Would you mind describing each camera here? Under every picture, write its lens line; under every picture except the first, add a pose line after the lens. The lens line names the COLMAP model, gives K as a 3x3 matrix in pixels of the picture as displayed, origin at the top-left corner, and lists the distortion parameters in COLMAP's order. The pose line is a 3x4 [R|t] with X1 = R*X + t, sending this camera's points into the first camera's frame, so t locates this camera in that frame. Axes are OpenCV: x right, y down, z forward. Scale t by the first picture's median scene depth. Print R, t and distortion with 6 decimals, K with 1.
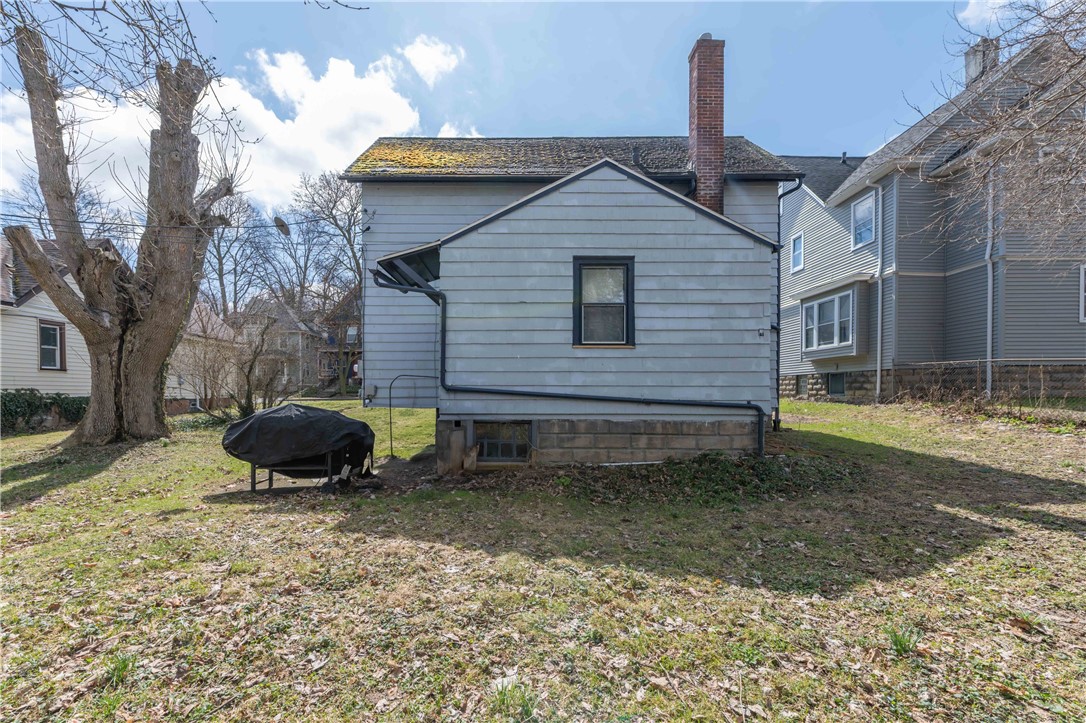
lens RADIAL K [[438.2, 0, 540.6], [0, 438.2, 397.8], [0, 0, 1]] dist [0.004532, 0.000626]
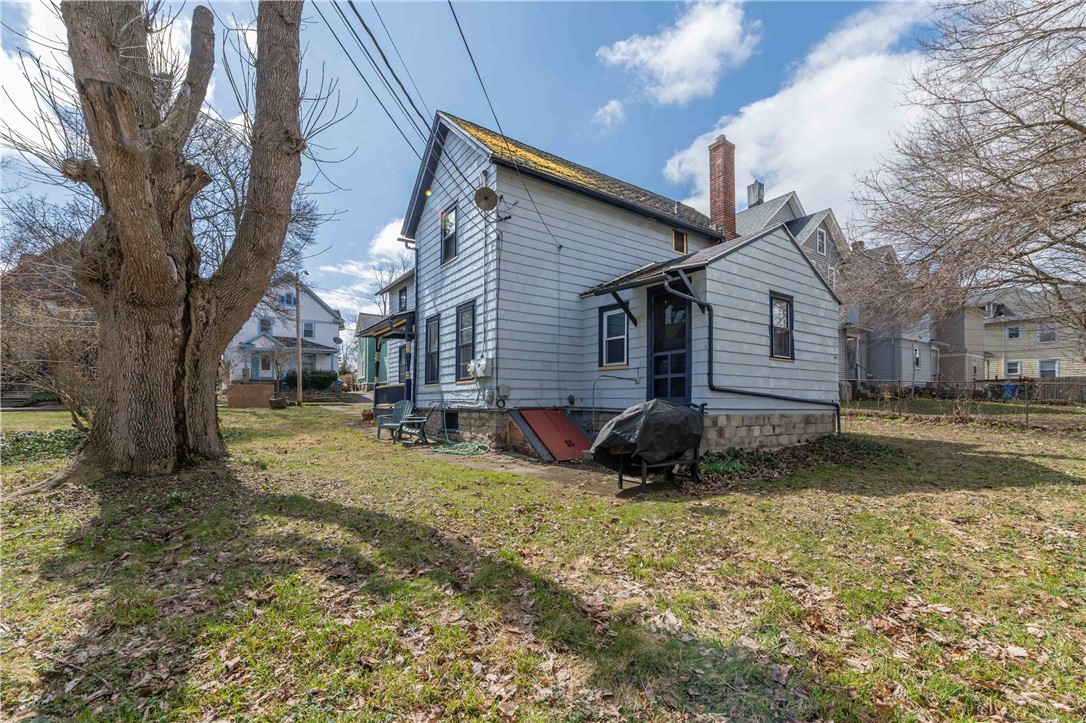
lens RADIAL K [[438.2, 0, 523.0], [0, 438.2, 393.9], [0, 0, 1]] dist [0.004532, 0.000626]
pose [[0.836253, 0.013172, 0.548185, -1.259811], [0.004960, 0.999489, -0.031583, 0.026982], [-0.548321, 0.029130, 0.835760, 0.311078]]
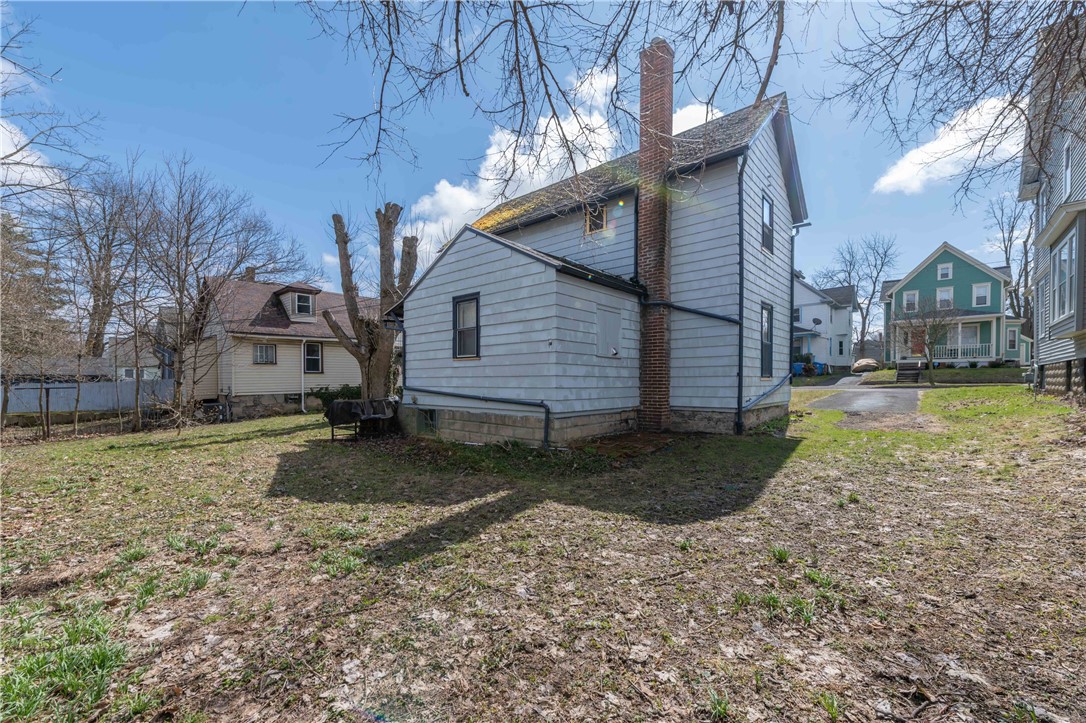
lens RADIAL K [[438.2, 0, 569.4], [0, 438.2, 384.7], [0, 0, 1]] dist [0.004532, 0.000626]
pose [[0.771500, 0.001661, -0.636227, 1.287238], [-0.006424, 0.999966, -0.005179, -0.029176], [0.636197, 0.008083, 0.771484, 0.130251]]
